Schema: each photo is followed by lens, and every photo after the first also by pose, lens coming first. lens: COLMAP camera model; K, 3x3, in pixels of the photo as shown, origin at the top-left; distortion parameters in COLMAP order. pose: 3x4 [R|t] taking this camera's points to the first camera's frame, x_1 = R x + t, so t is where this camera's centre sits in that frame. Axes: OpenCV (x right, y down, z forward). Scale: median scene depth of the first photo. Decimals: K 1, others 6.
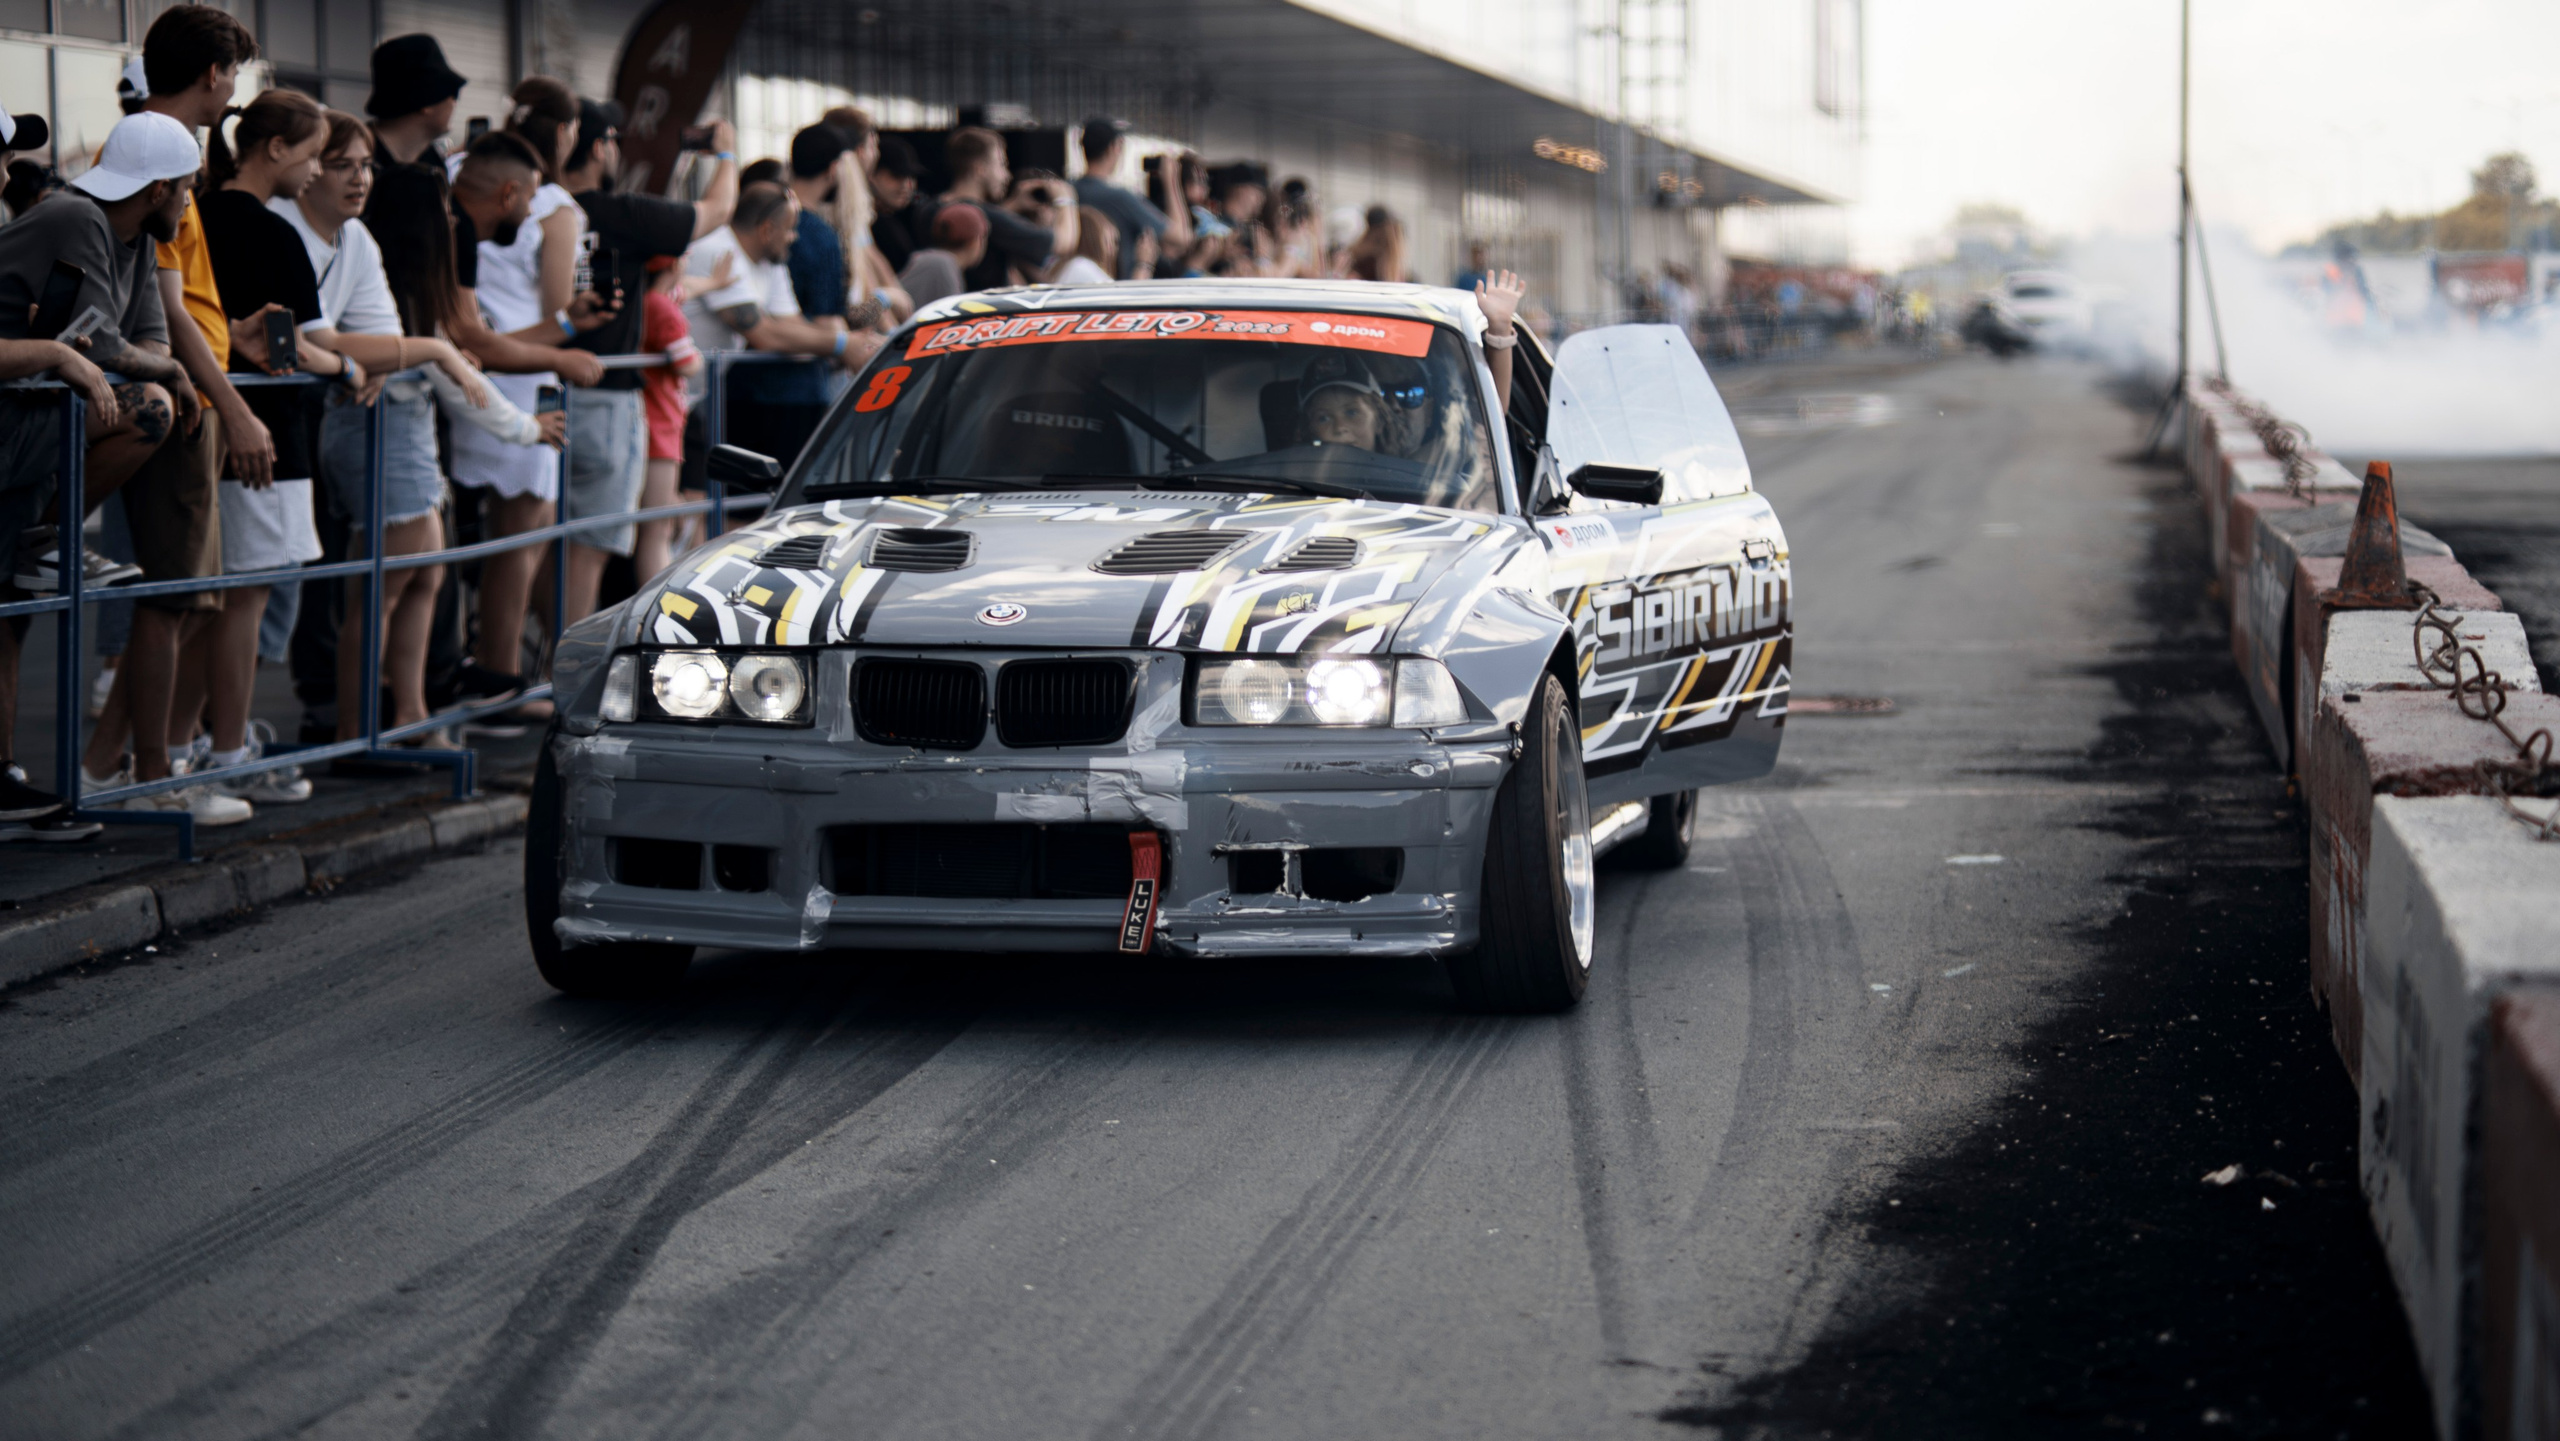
lens RADIAL K [[6427.7, 0, 1280.0], [0, 6427.7, 720.5], [0, 0, 1]] dist [0.068868, 0.308337]
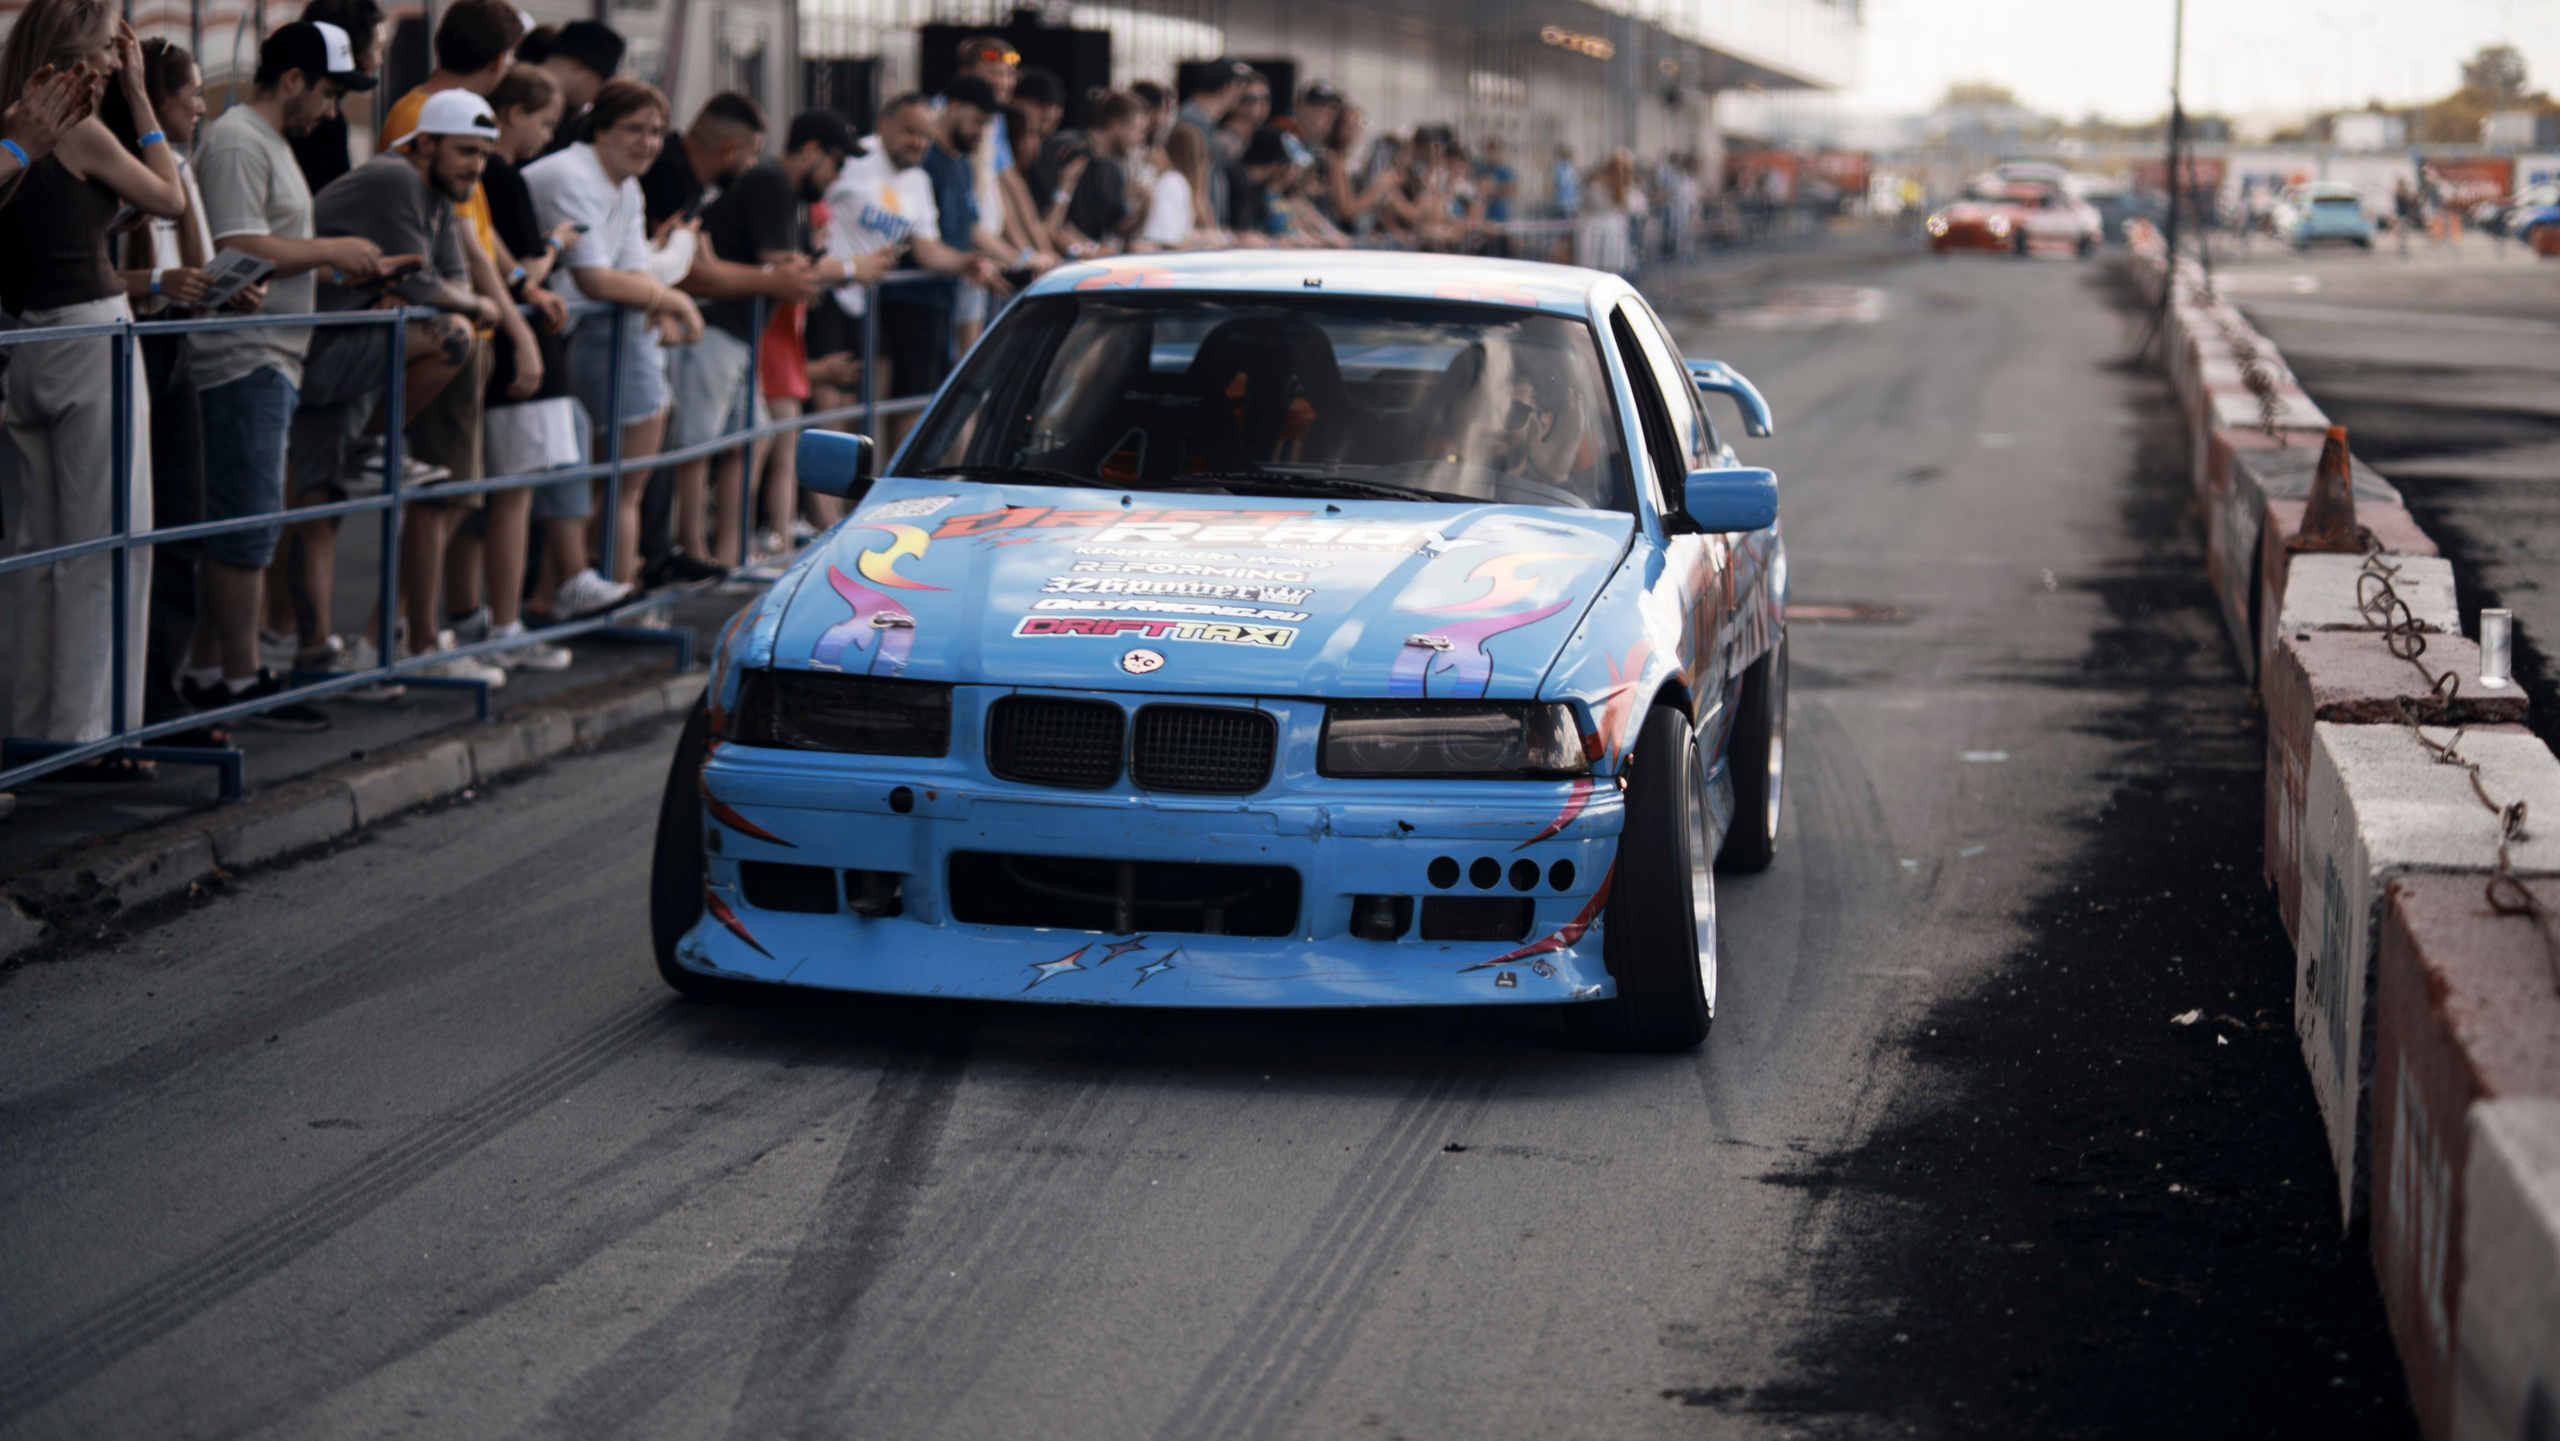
lens RADIAL K [[6418.4, 0, 1280.0], [0, 6418.4, 720.5], [0, 0, 1]] dist [0.067734, -0.296677]
pose [[0.999670, 0.025372, 0.003915, -0.028324], [-0.025450, 0.999448, 0.021344, -0.007578], [-0.003371, -0.021437, 0.999765, -0.192946]]
